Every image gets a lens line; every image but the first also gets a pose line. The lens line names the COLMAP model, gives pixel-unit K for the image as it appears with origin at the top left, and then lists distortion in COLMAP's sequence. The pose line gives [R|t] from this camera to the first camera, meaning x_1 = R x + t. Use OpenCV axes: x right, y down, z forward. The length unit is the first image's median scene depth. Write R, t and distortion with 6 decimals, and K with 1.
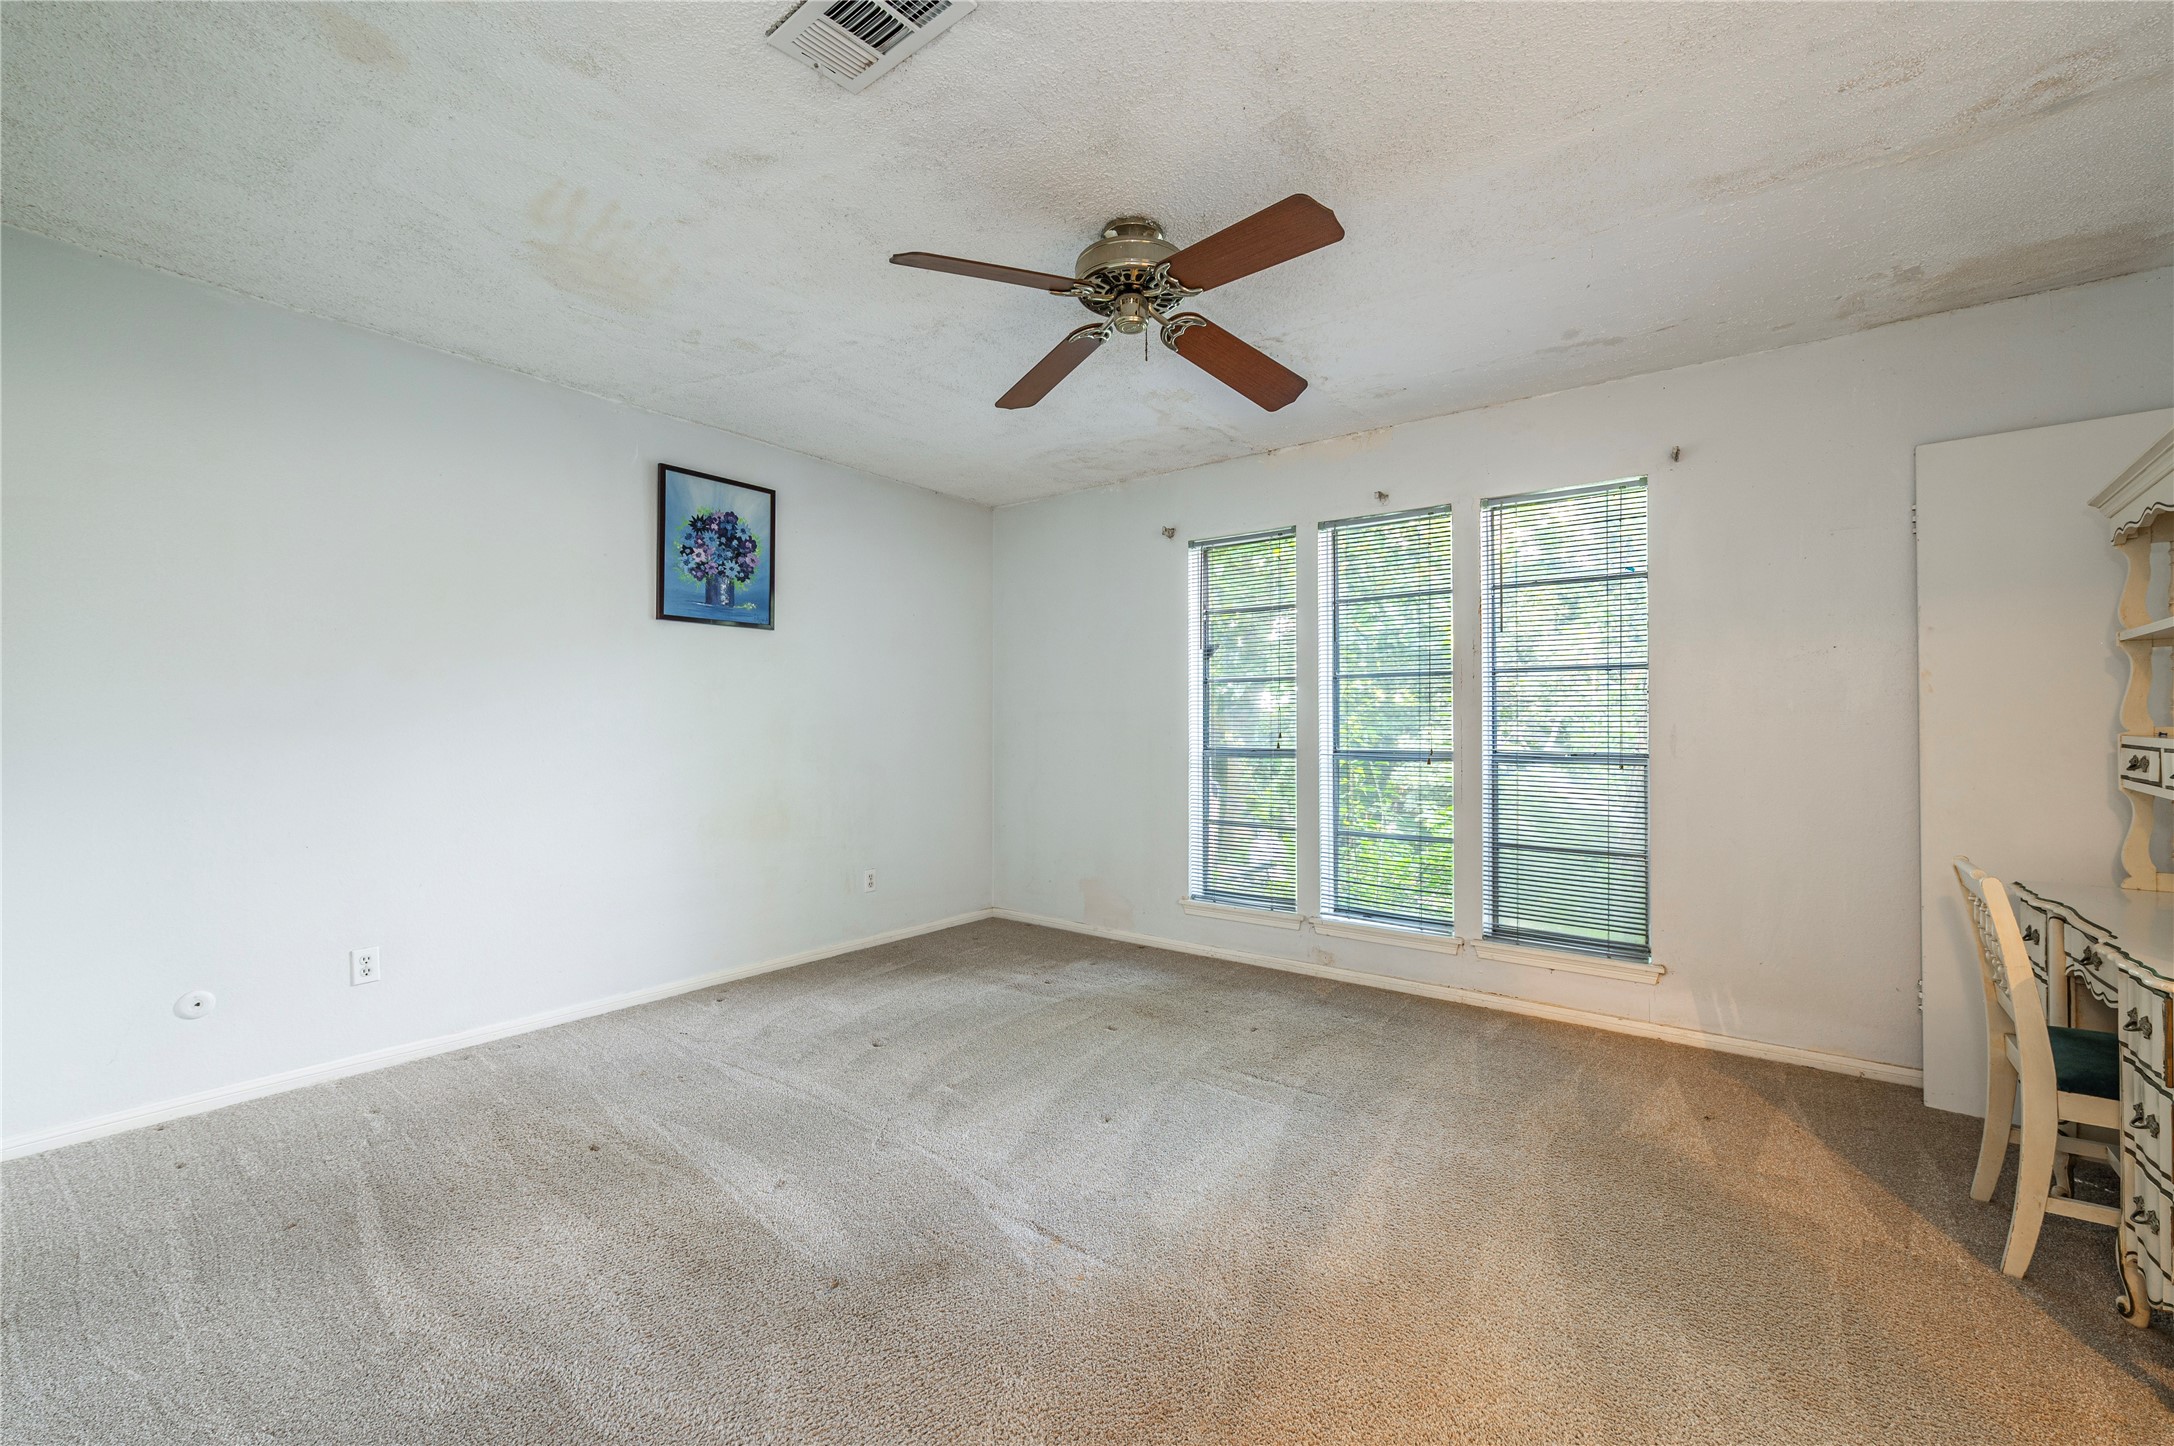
lens RADIAL K [[911.4, 0, 1088.0], [0, 911.4, 718.8], [0, 0, 1]] dist [0.000114, 0.000017]
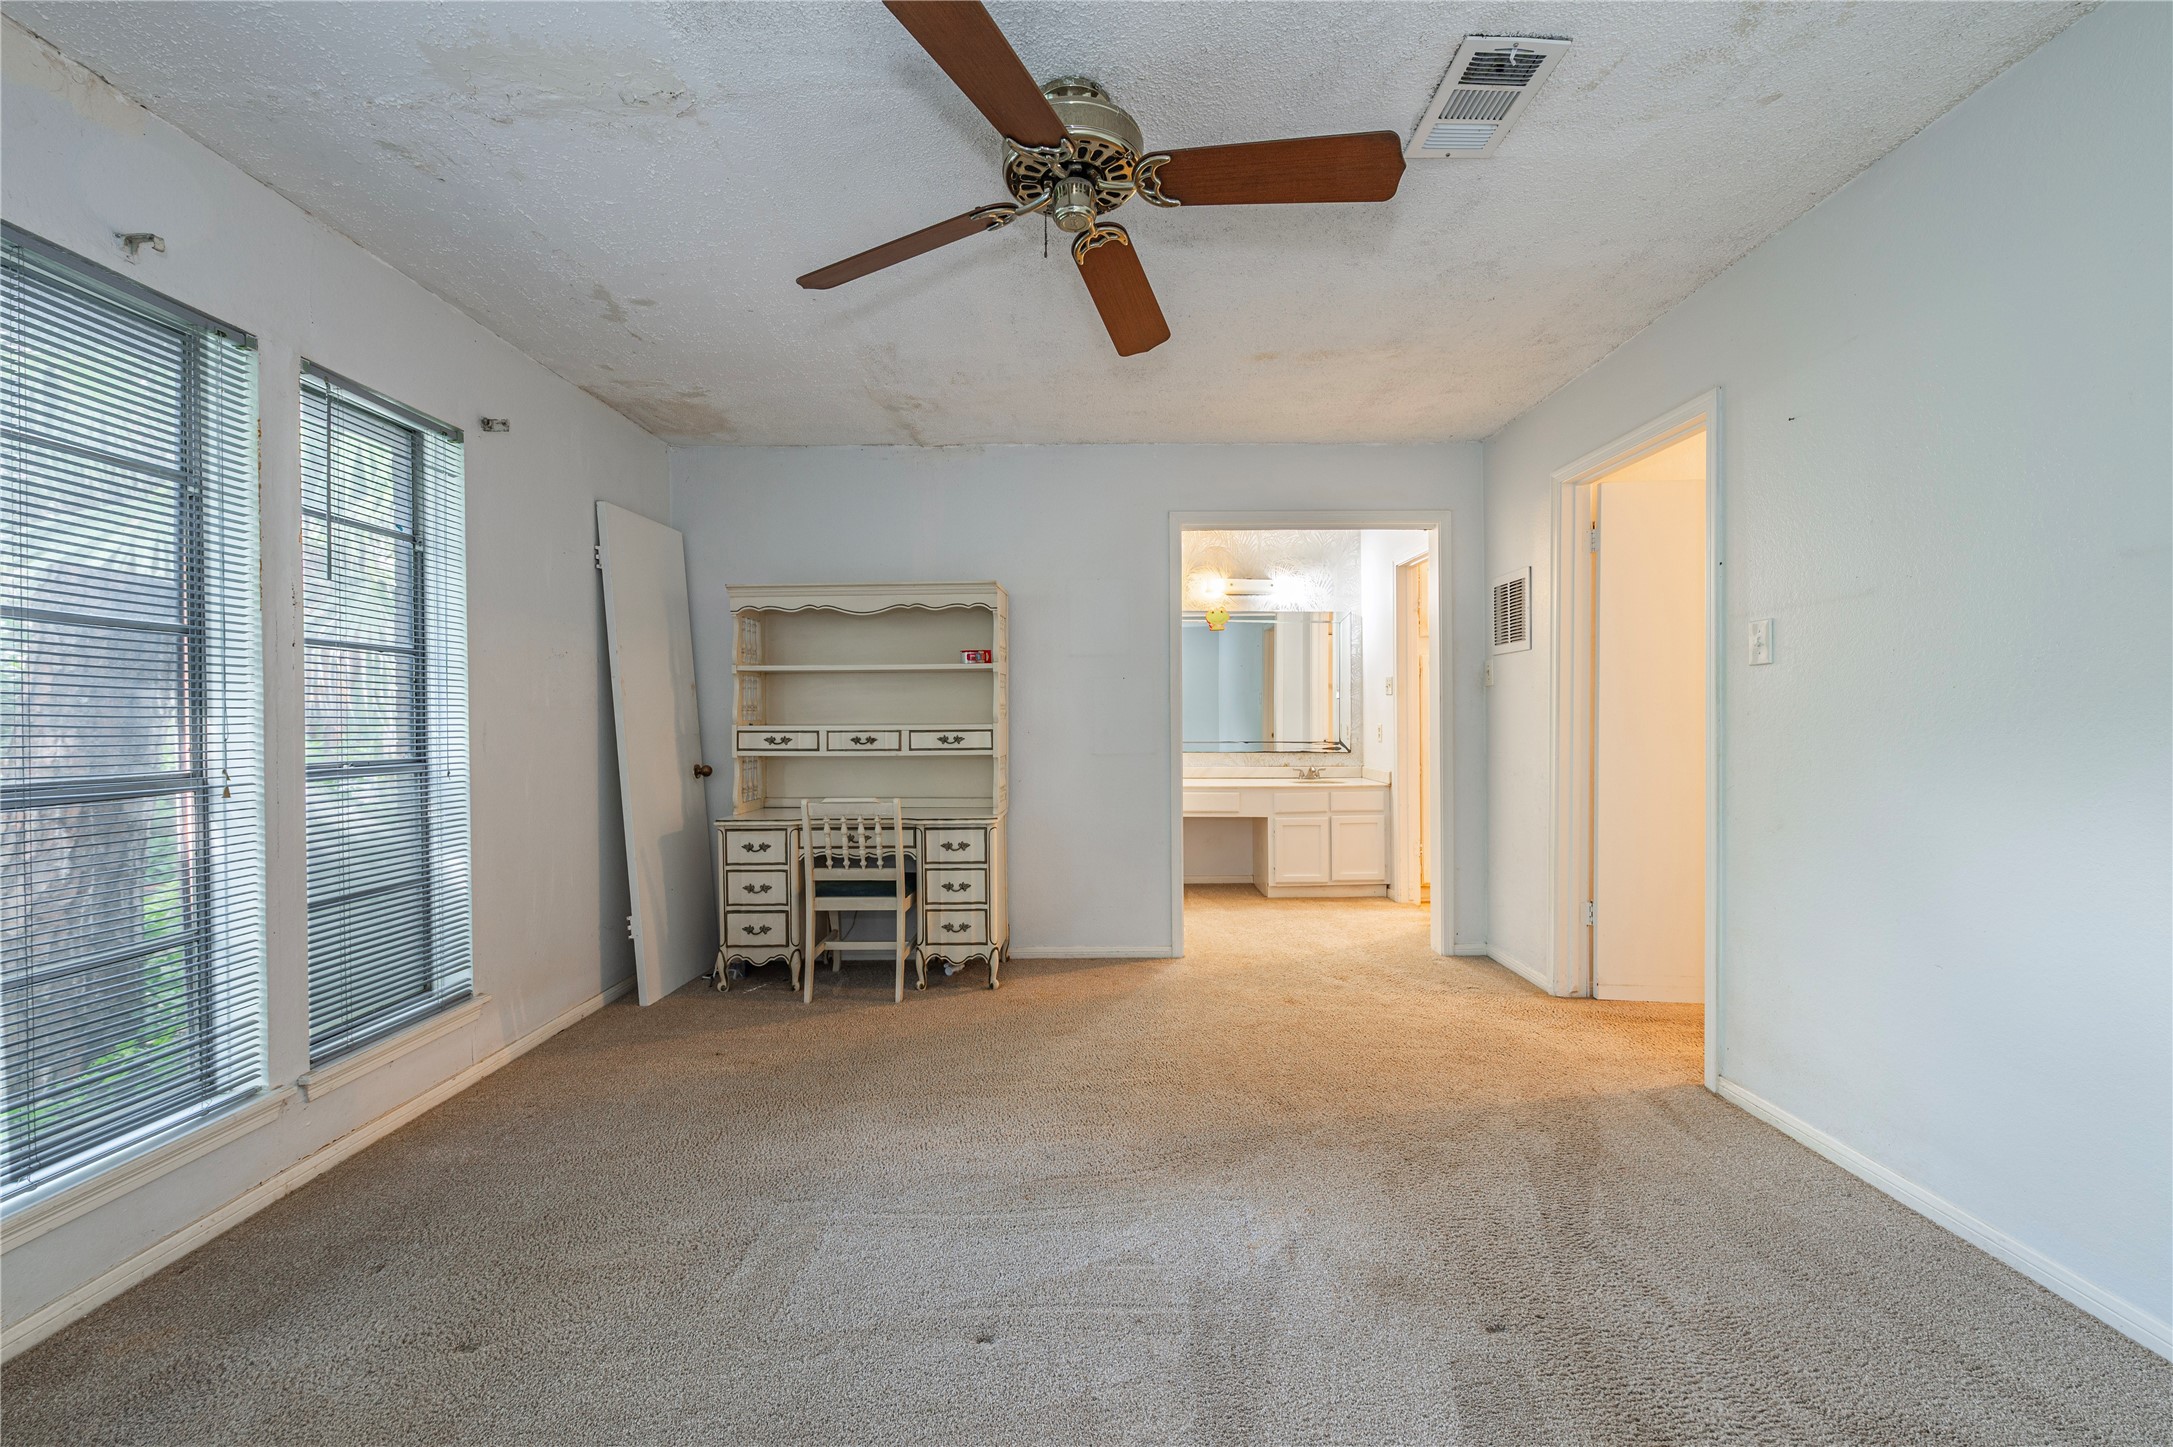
lens RADIAL K [[911.0, 0, 1089.2], [0, 911.0, 725.6], [0, 0, 1]] dist [0.000114, 0.000017]
pose [[-0.624916, 0.004400, 0.780679, -0.469914], [0.005659, 0.999983, -0.001106, 0.016218], [-0.780671, 0.003727, -0.624931, 1.189459]]
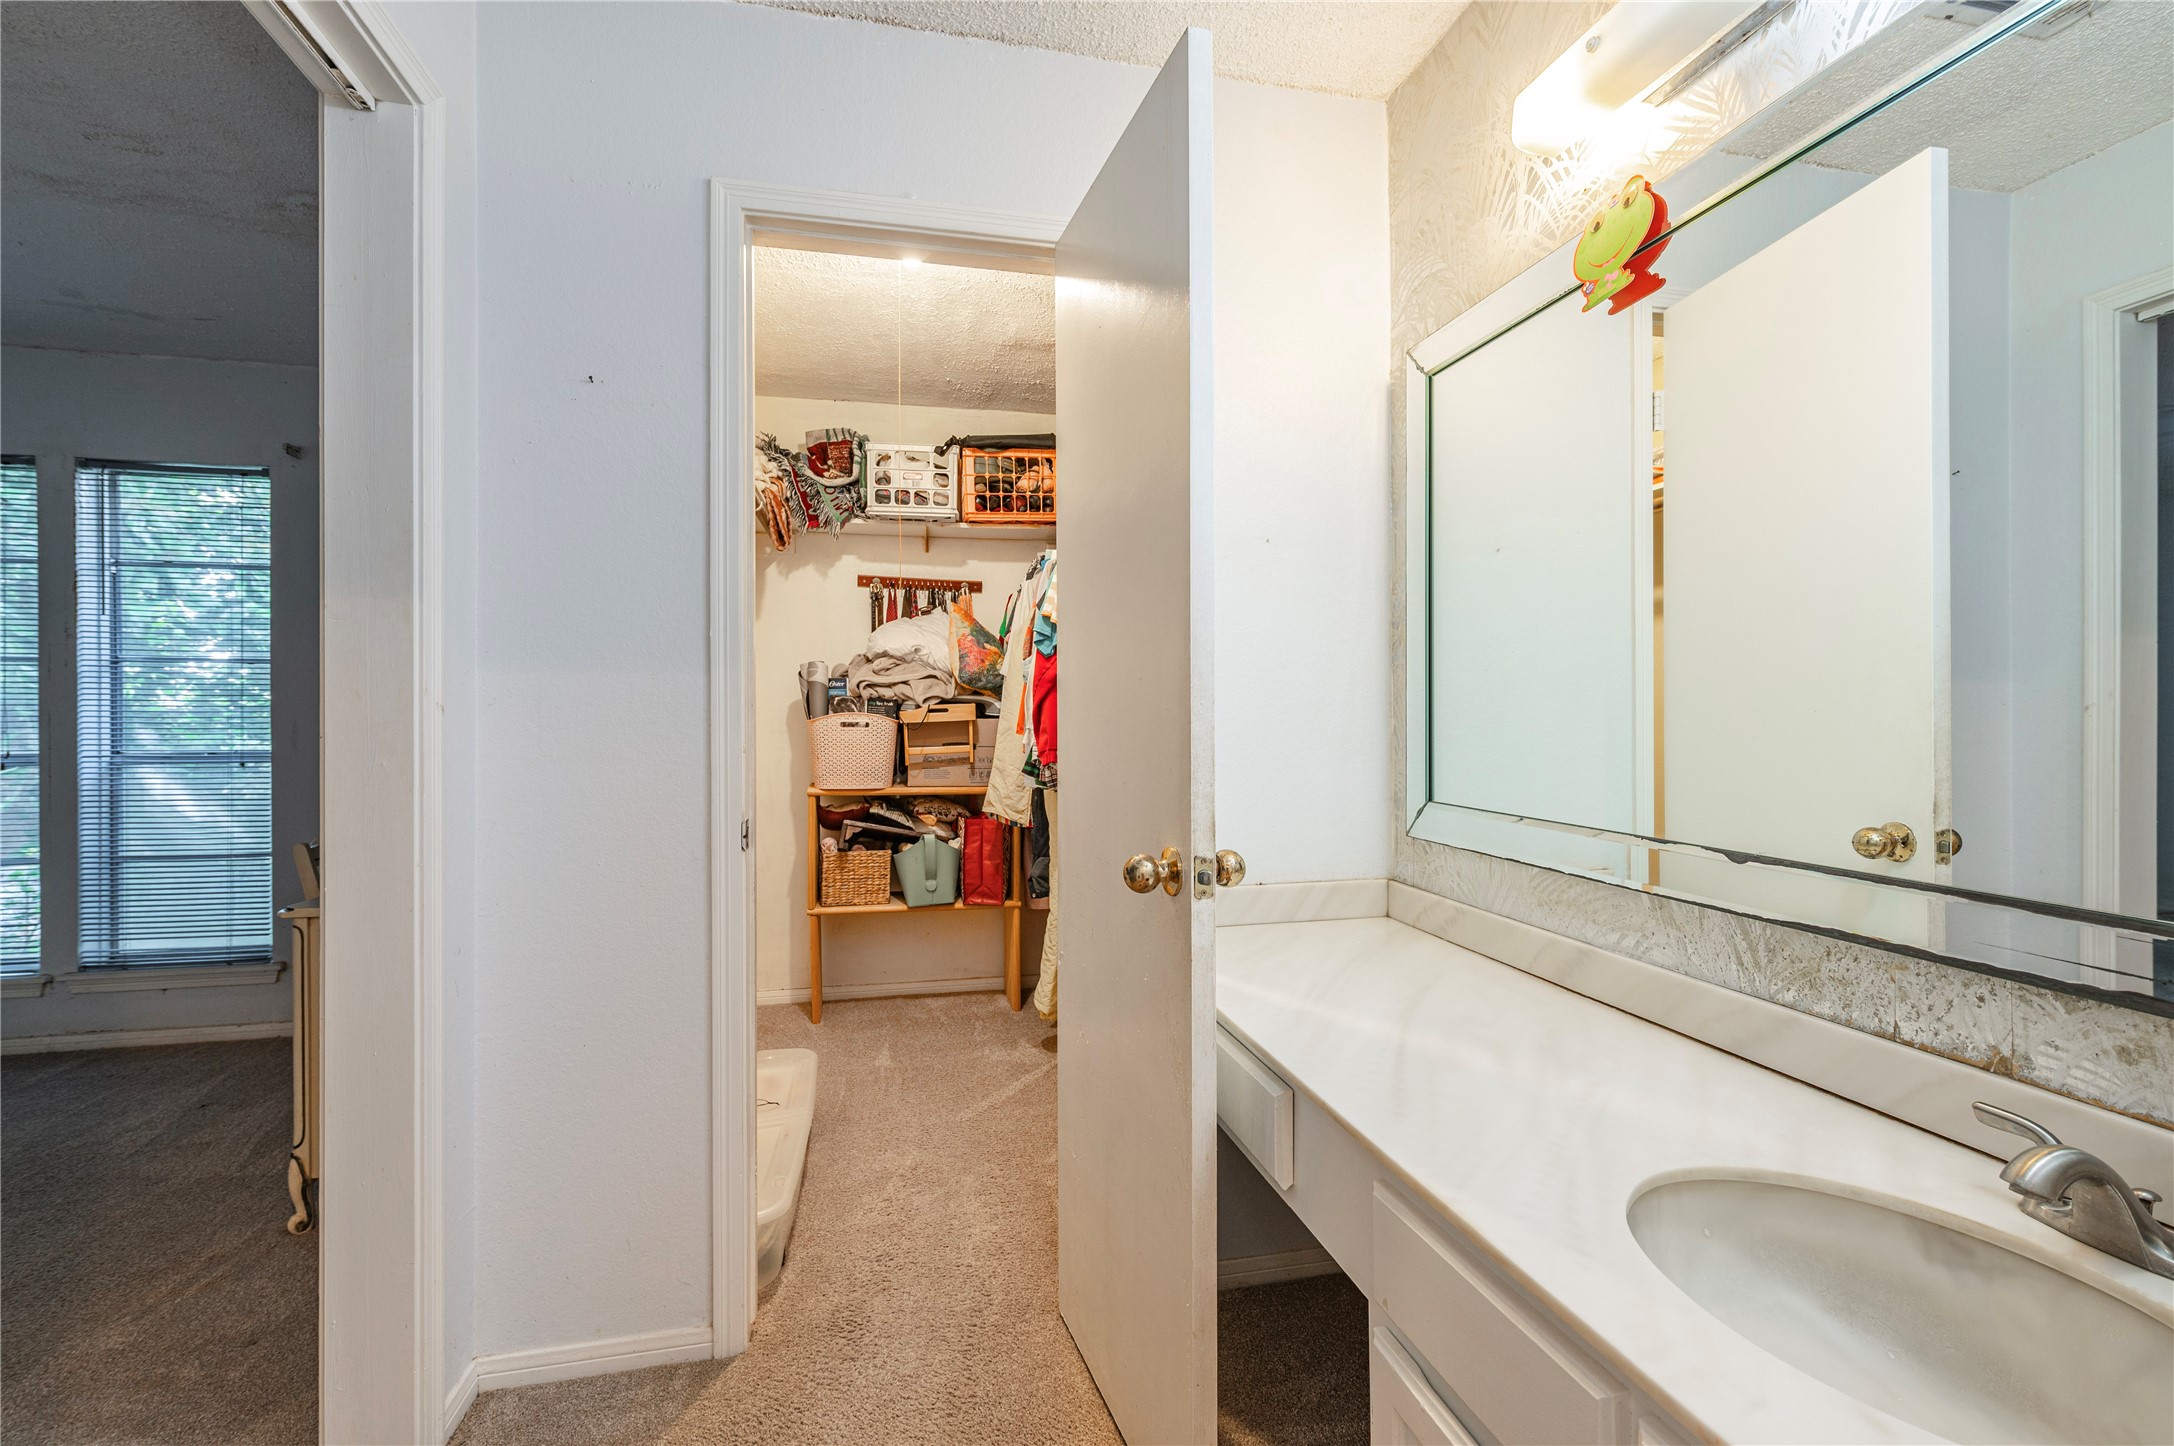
lens RADIAL K [[959.2, 0, 1084.8], [0, 959.2, 720.2], [0, 0, 1]] dist [-0.002035, -0.000213]
pose [[0.622159, -0.002673, 0.782886, 0.402297], [0.000545, 0.999995, 0.002981, 0.003677], [-0.782890, -0.001428, 0.622158, -0.385315]]
